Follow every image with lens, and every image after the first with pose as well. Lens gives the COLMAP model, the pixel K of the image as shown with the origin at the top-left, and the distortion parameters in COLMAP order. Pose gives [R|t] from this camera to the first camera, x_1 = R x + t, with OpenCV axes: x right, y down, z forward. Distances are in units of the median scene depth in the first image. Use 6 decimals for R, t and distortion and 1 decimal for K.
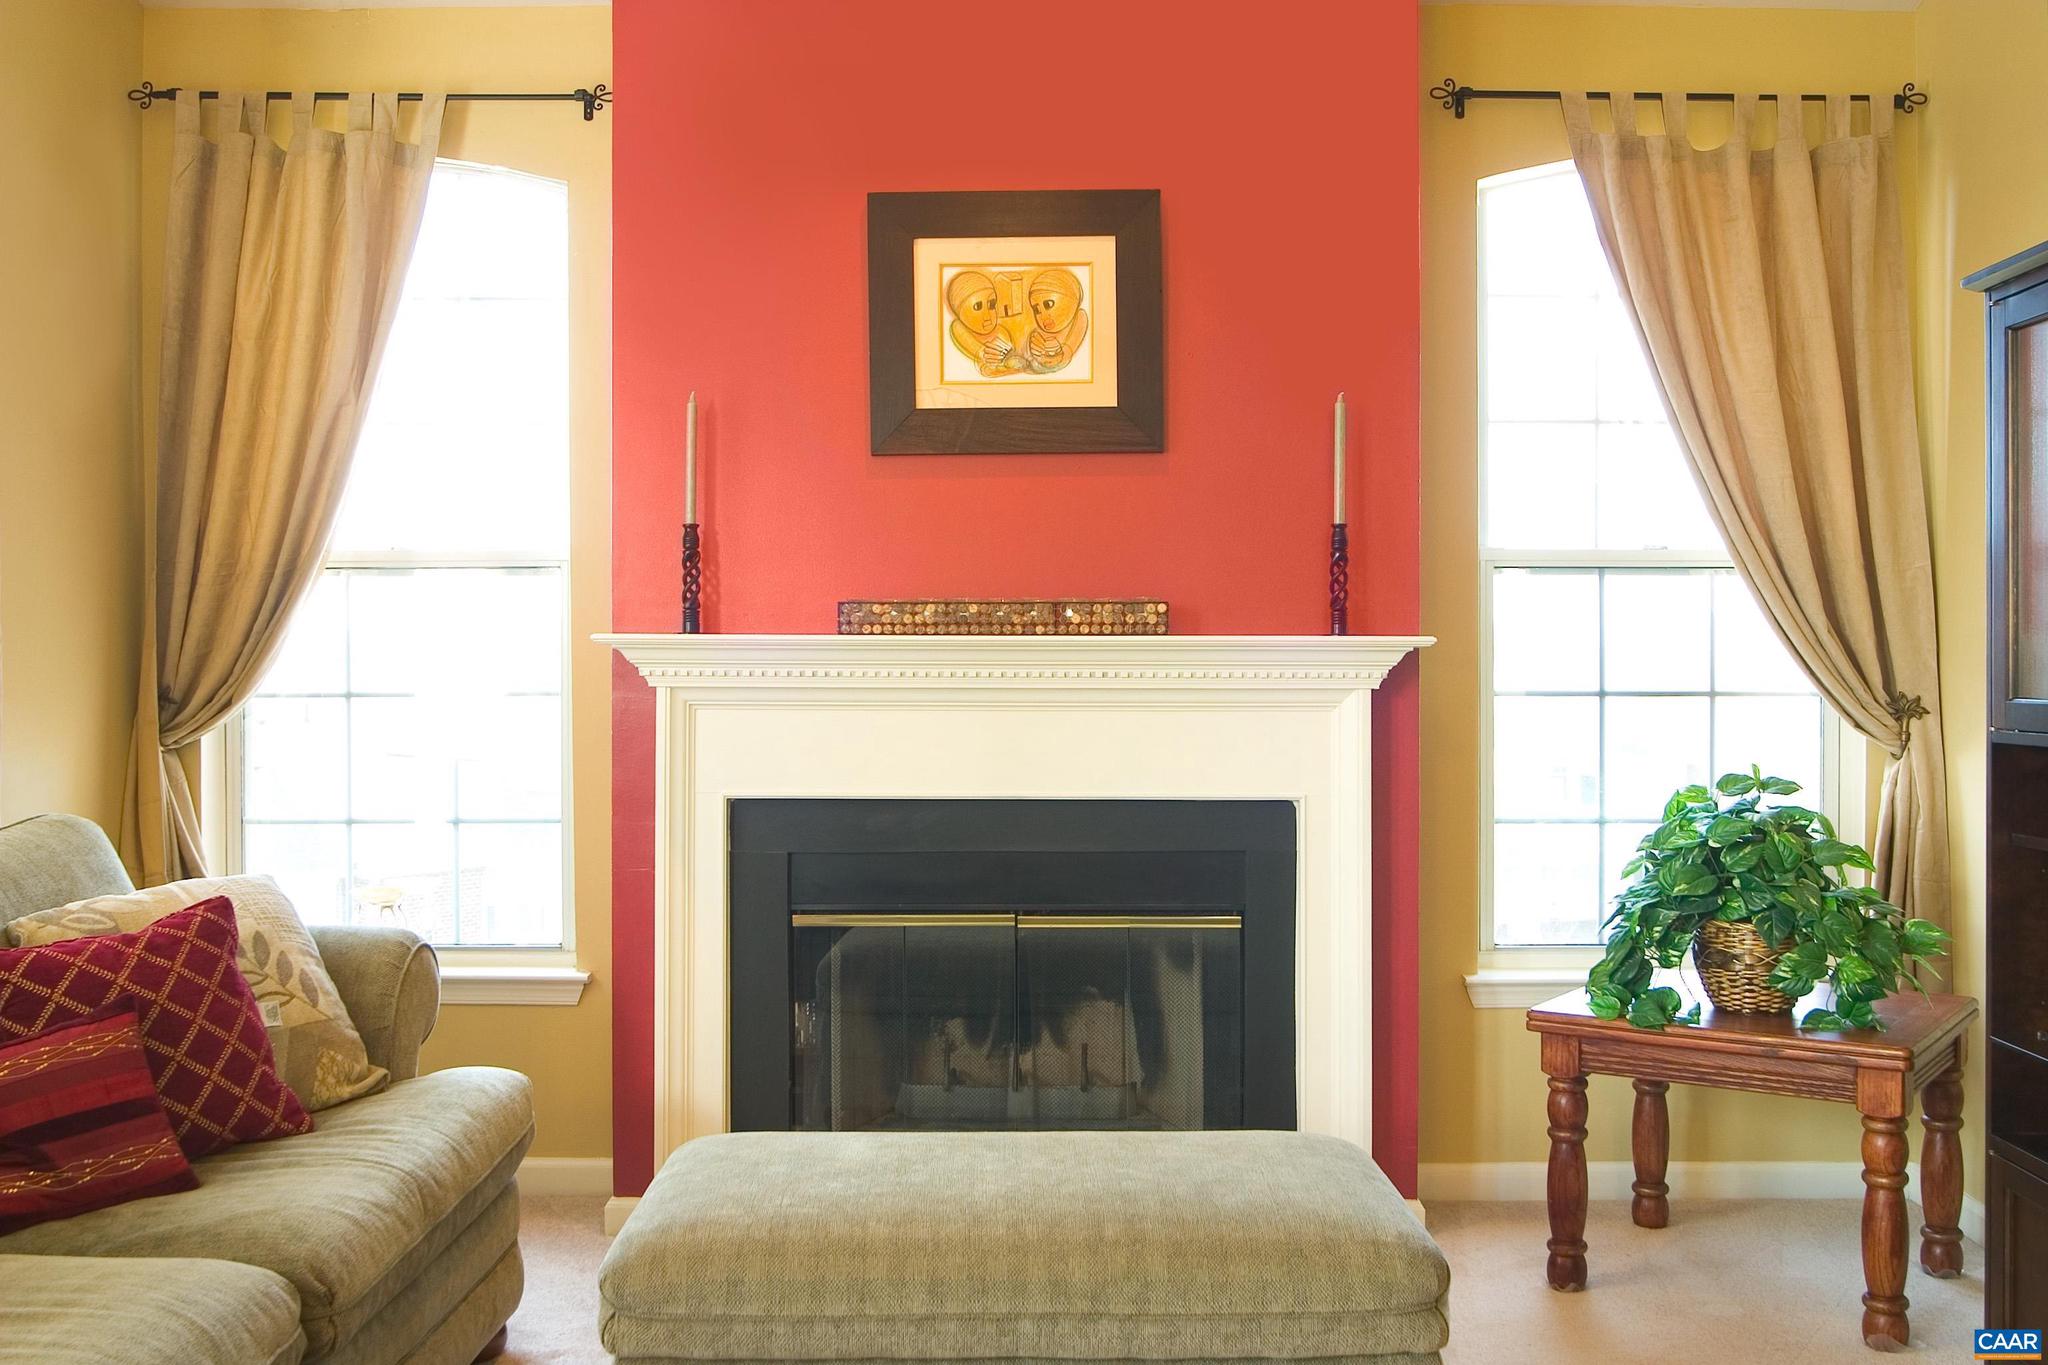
lens RADIAL K [[1900.6, 0, 1024.3], [0, 1900.6, 638.0], [0, 0, 1]] dist [0.086249, -0.297993]
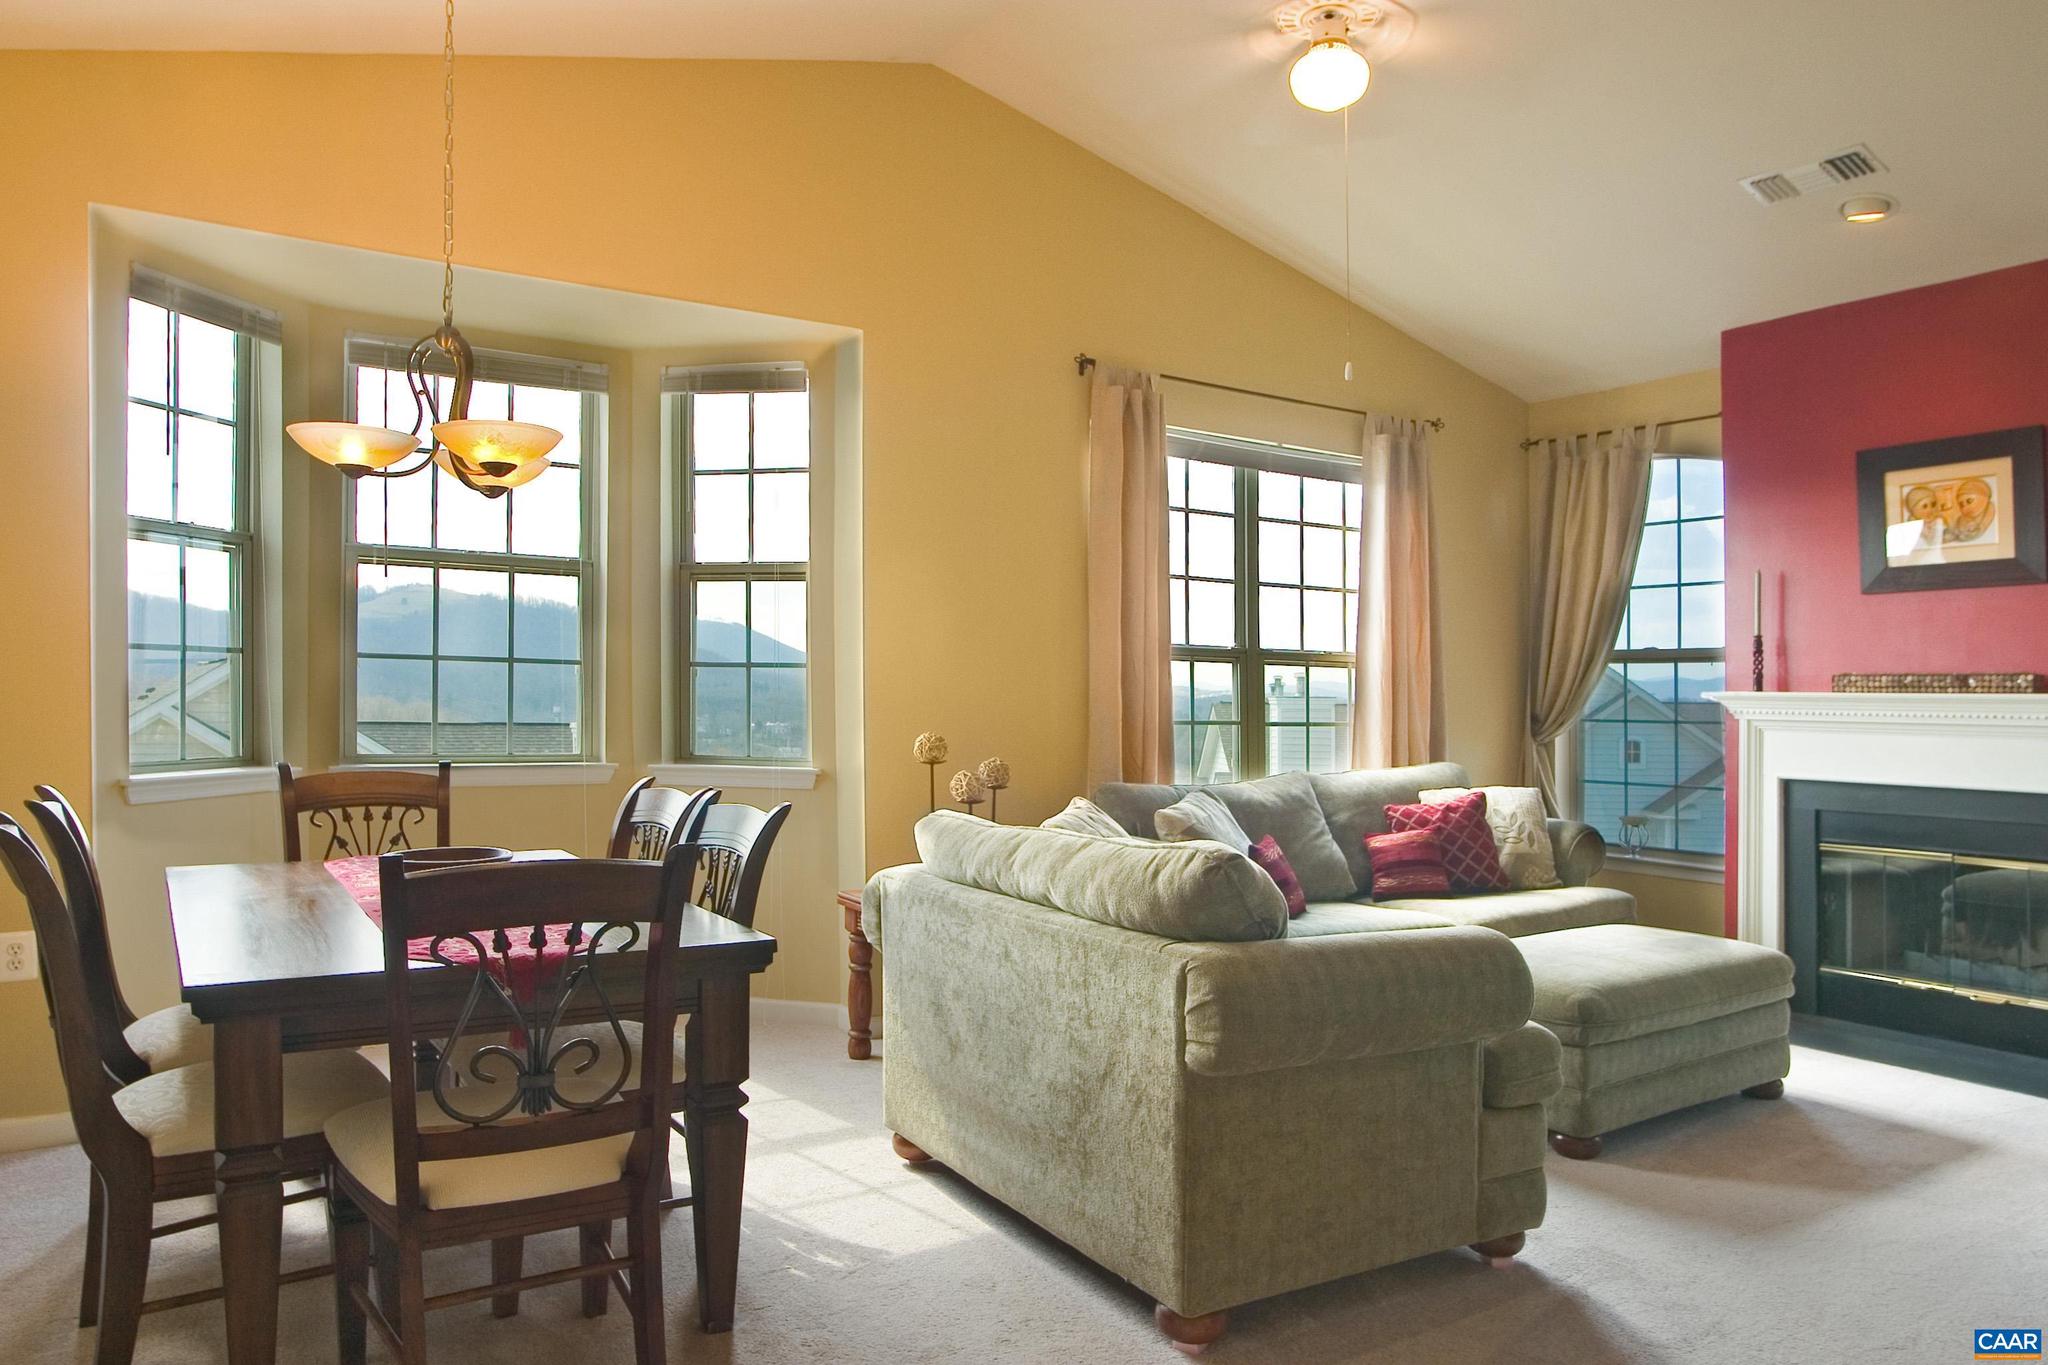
lens RADIAL K [[1422.9, 0, 1024.0], [0, 1422.9, 682.5], [0, 0, 1]] dist [0.000000, -0.000019]
pose [[0.575102, -0.001133, -0.818081, 0.573878], [-0.000394, 0.999999, -0.001663, -0.008714], [0.818082, 0.001279, 0.575100, -0.438785]]
